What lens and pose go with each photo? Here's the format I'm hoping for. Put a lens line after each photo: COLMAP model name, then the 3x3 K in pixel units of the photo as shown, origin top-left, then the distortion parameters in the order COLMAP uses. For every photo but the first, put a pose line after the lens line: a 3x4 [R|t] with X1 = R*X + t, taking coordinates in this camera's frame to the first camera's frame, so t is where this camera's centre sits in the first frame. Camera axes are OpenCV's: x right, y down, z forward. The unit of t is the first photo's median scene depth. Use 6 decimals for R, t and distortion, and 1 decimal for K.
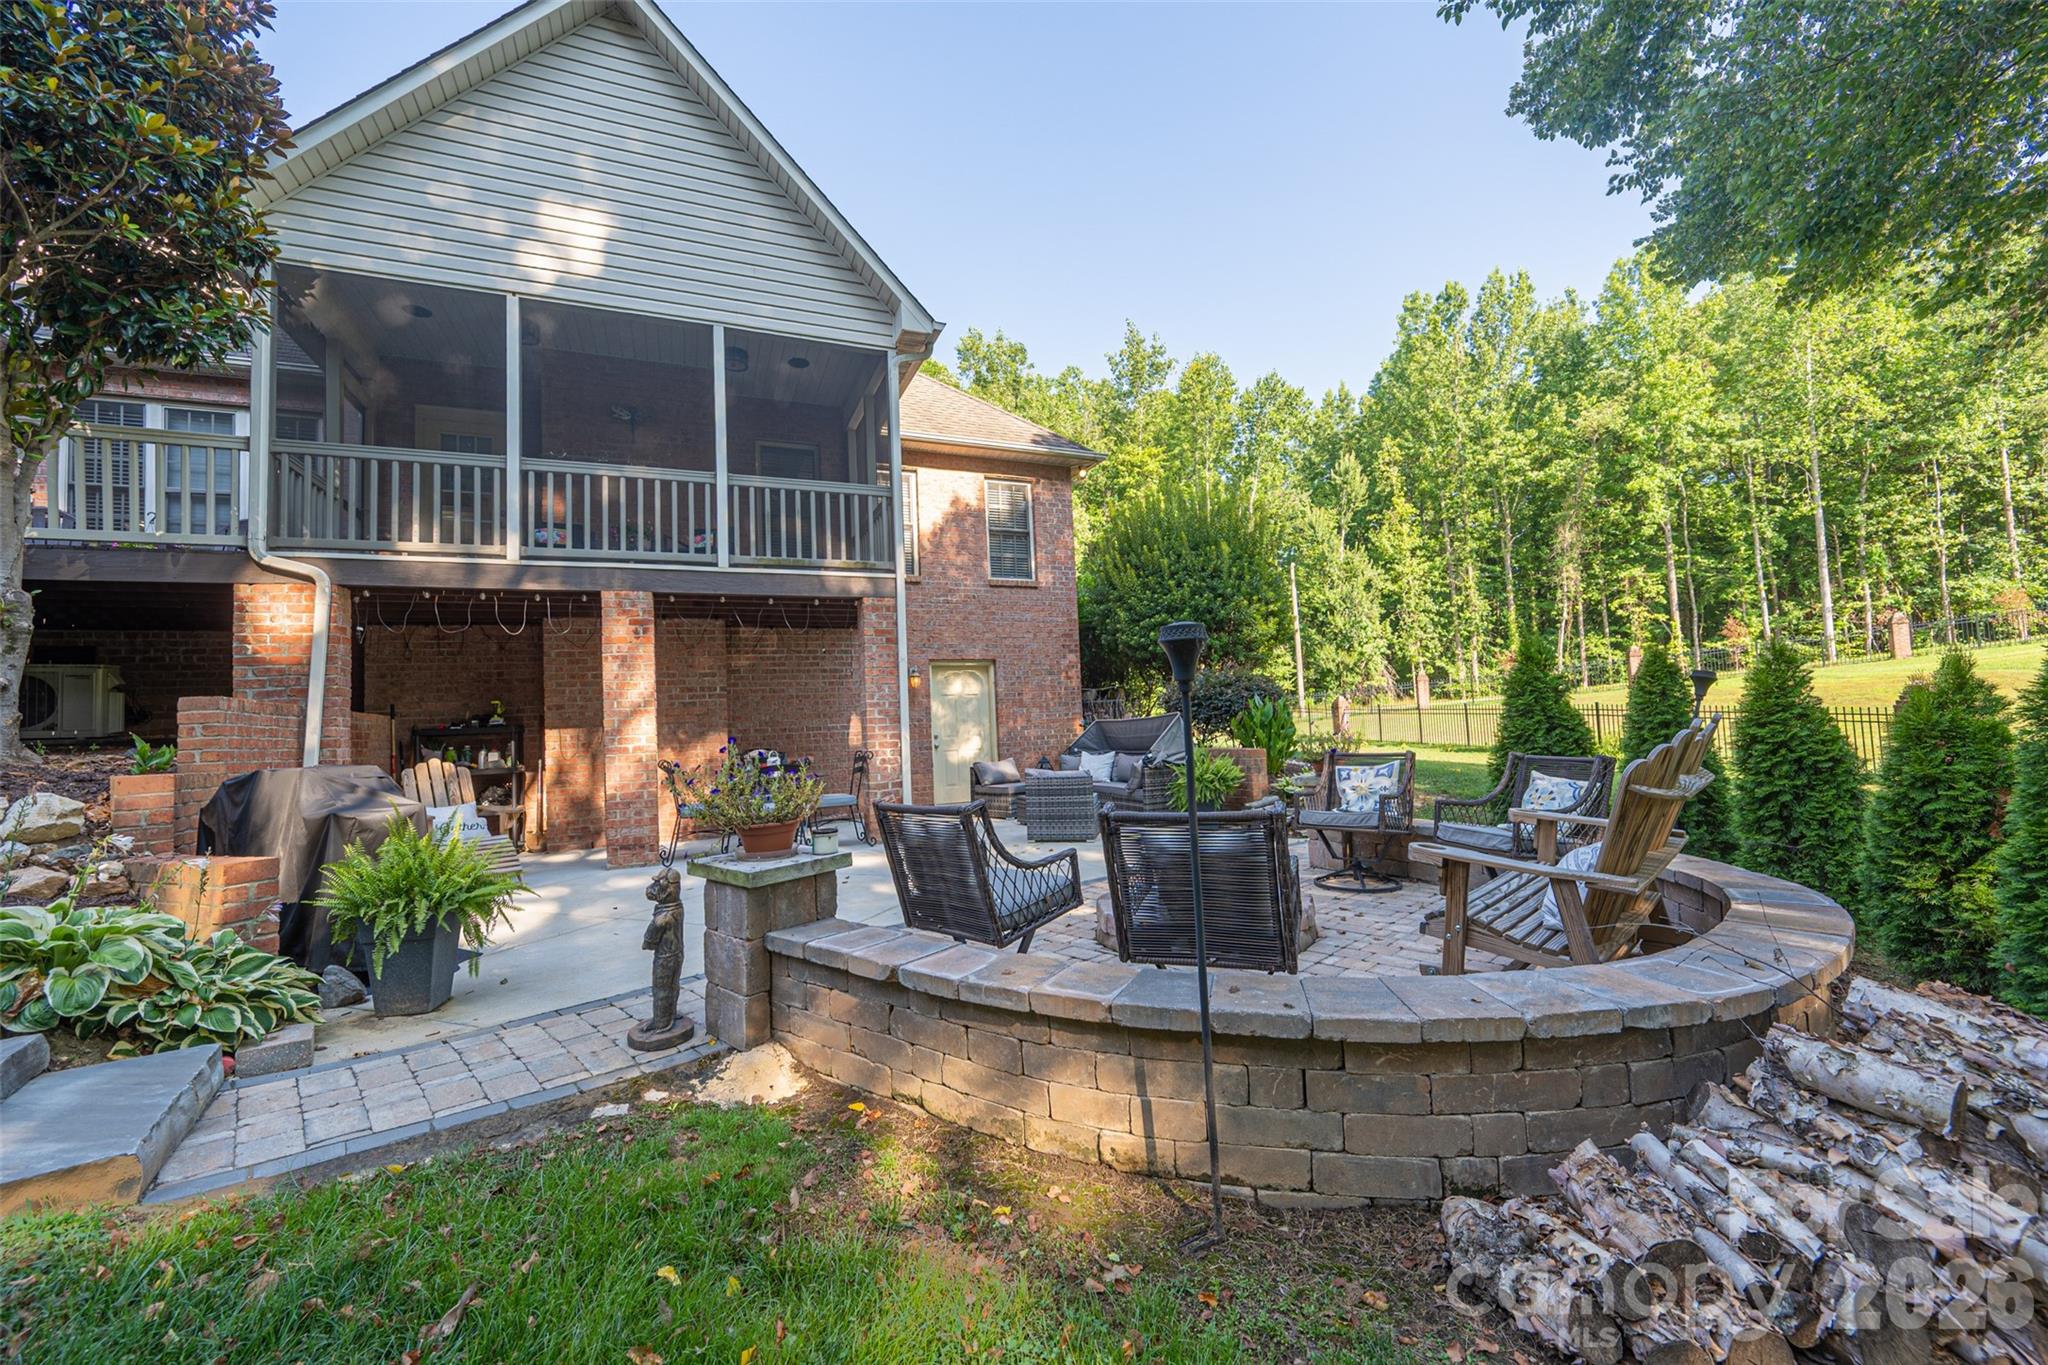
lens RADIAL K [[796.5, 0, 1007.4], [0, 796.5, 689.7], [0, 0, 1]] dist [0.001034, -0.000065]
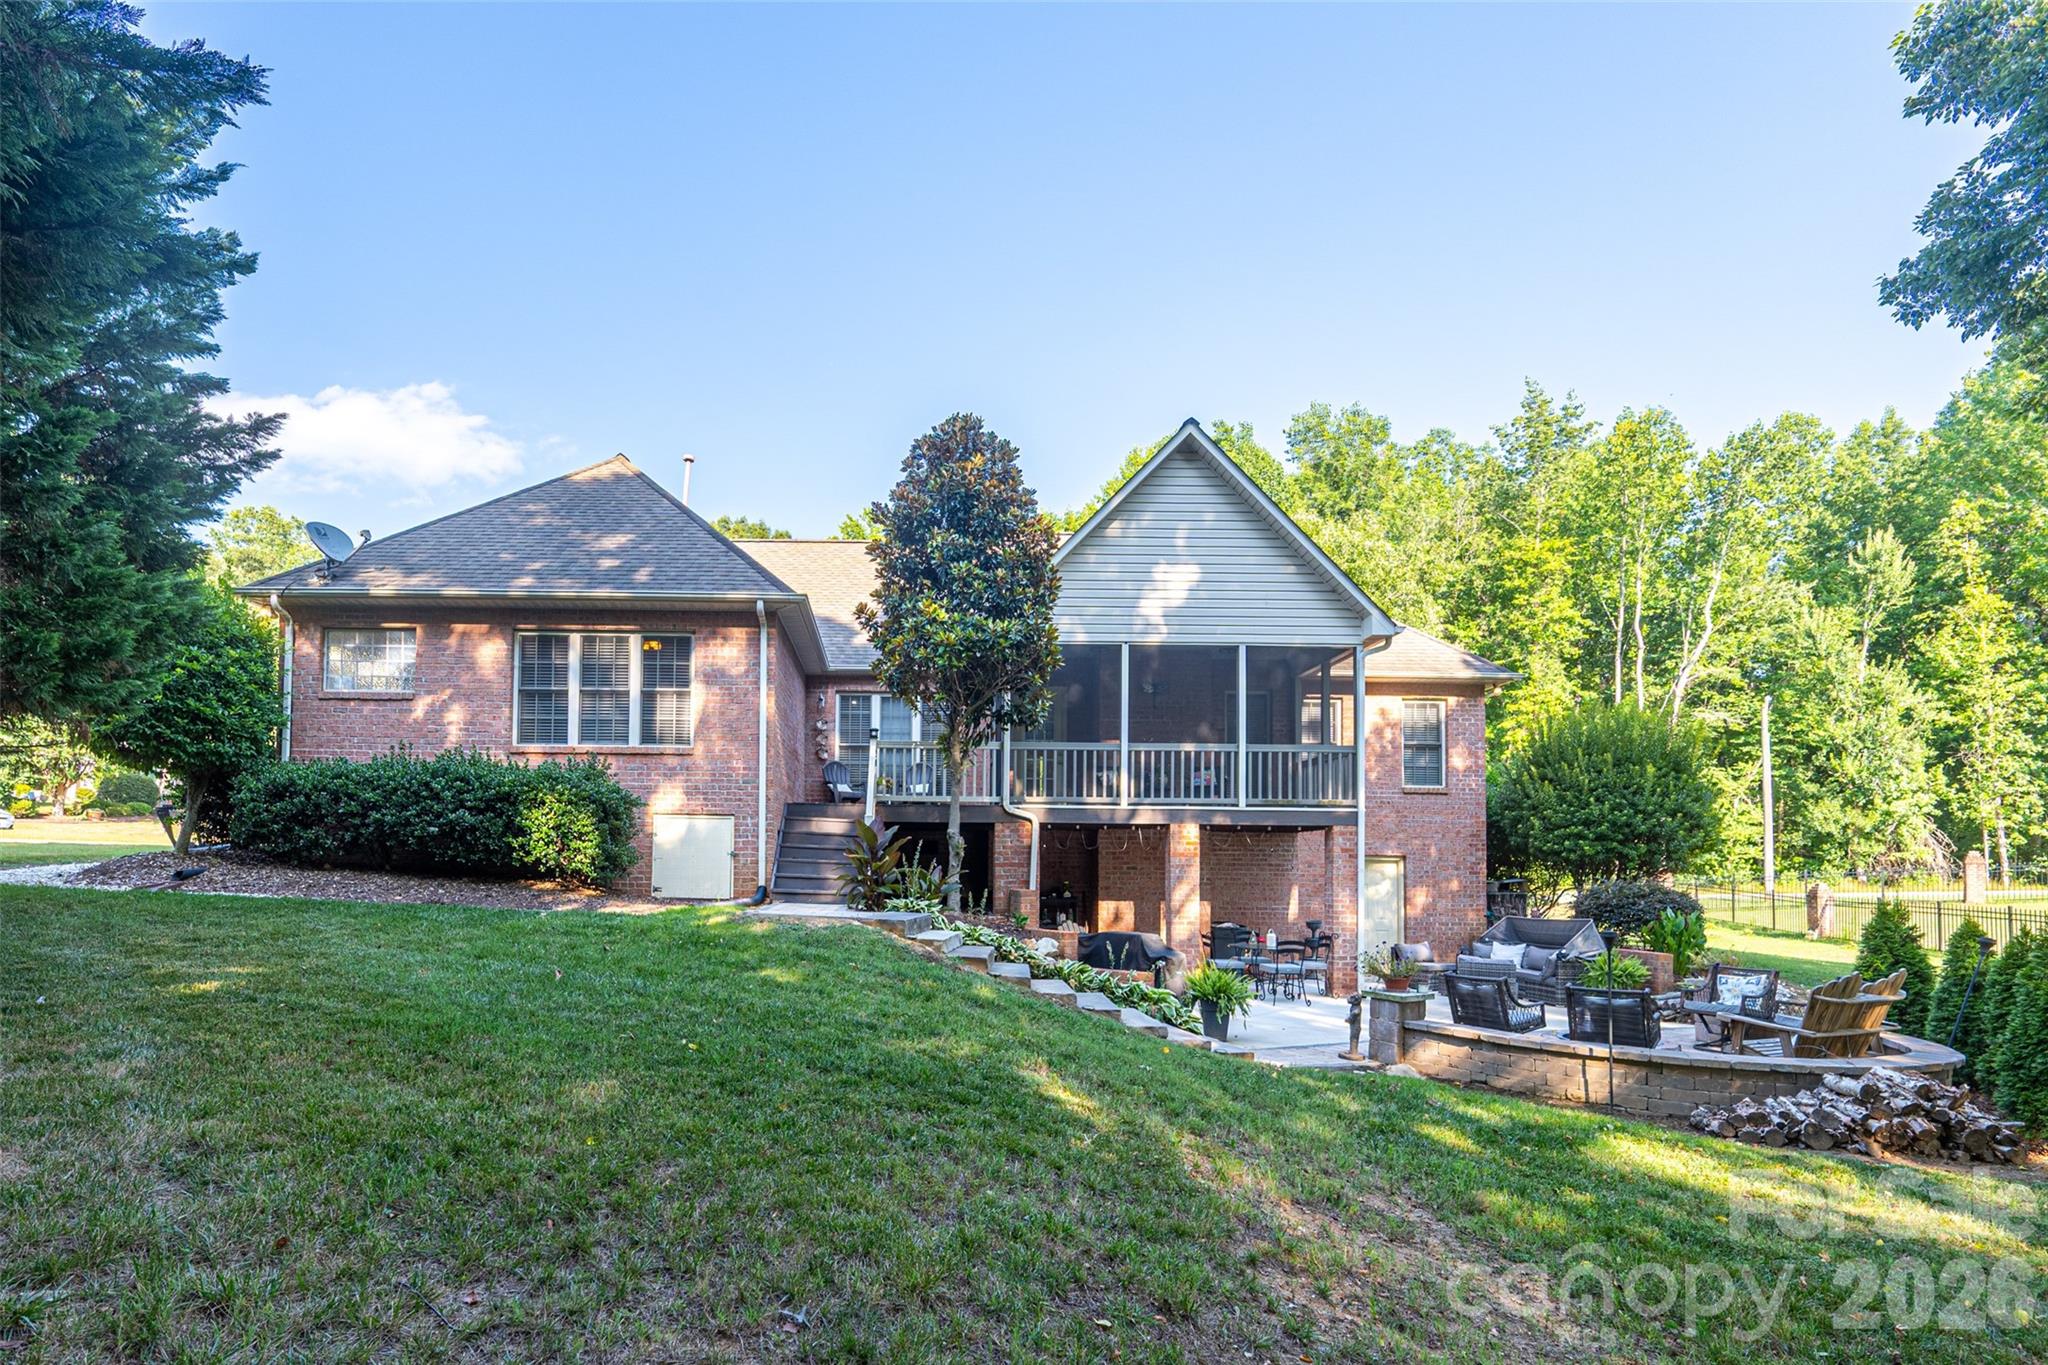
lens RADIAL K [[861.9, 0, 986.6], [0, 861.9, 862.9], [0, 0, 1]] dist [0.000216, 0.000201]
pose [[0.924246, 0.041810, -0.379501, -0.152267], [-0.031278, 0.998936, 0.033878, -0.075058], [0.380514, -0.019441, 0.924571, -0.608711]]
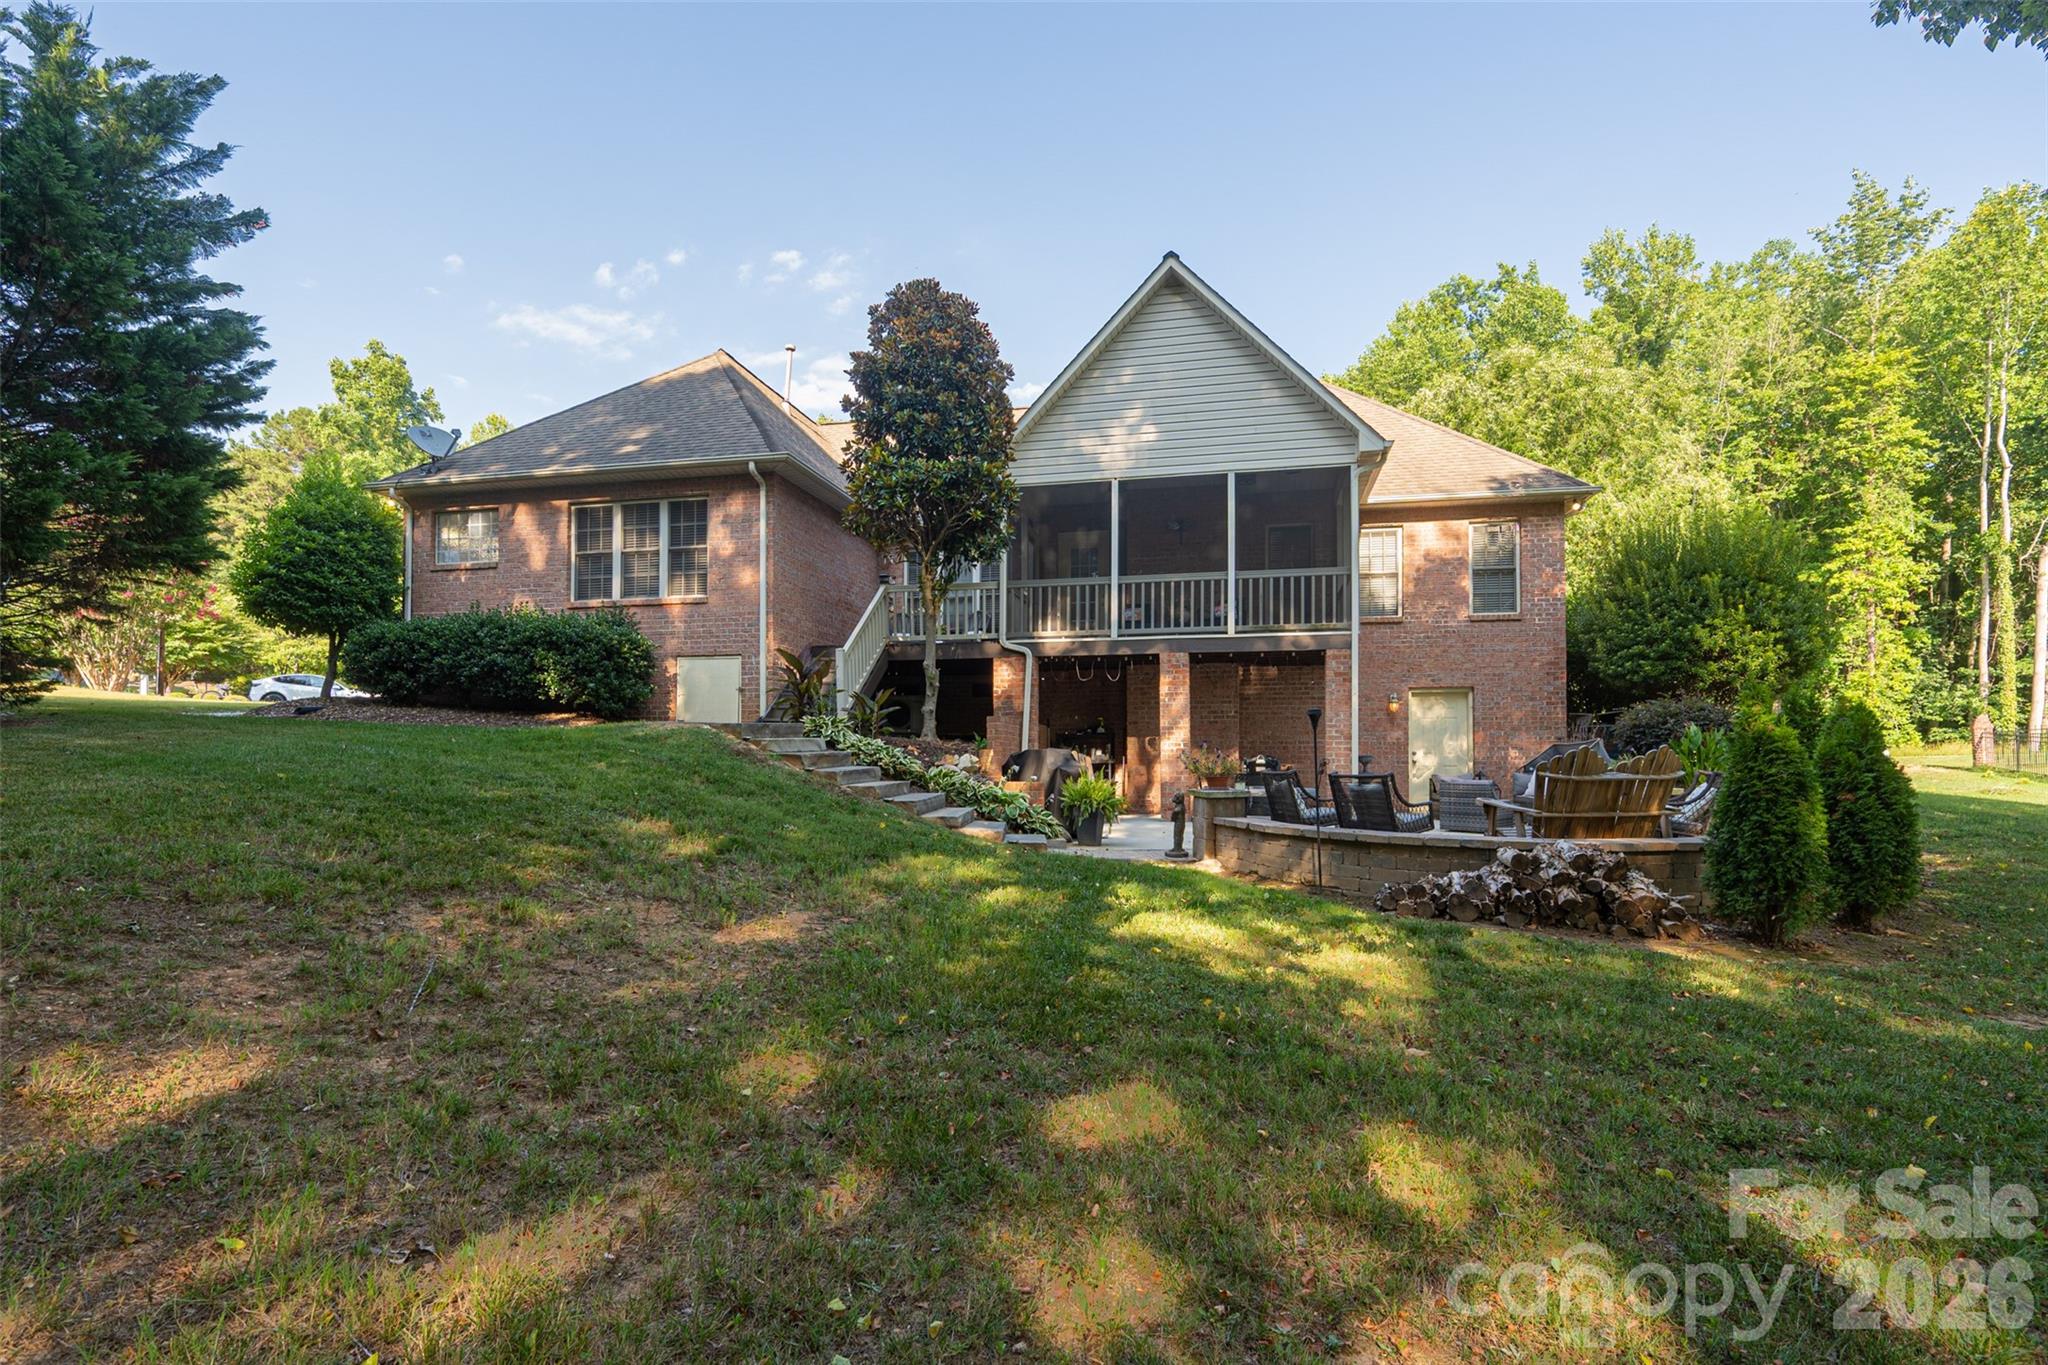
lens RADIAL K [[843.6, 0, 1068.0], [0, 843.6, 741.3], [0, 0, 1]] dist [-0.002370, -0.000474]
pose [[0.835423, 0.033042, -0.548614, 0.236965], [-0.008049, 0.998820, 0.047900, -0.020060], [0.549549, -0.035601, 0.834702, -0.454367]]
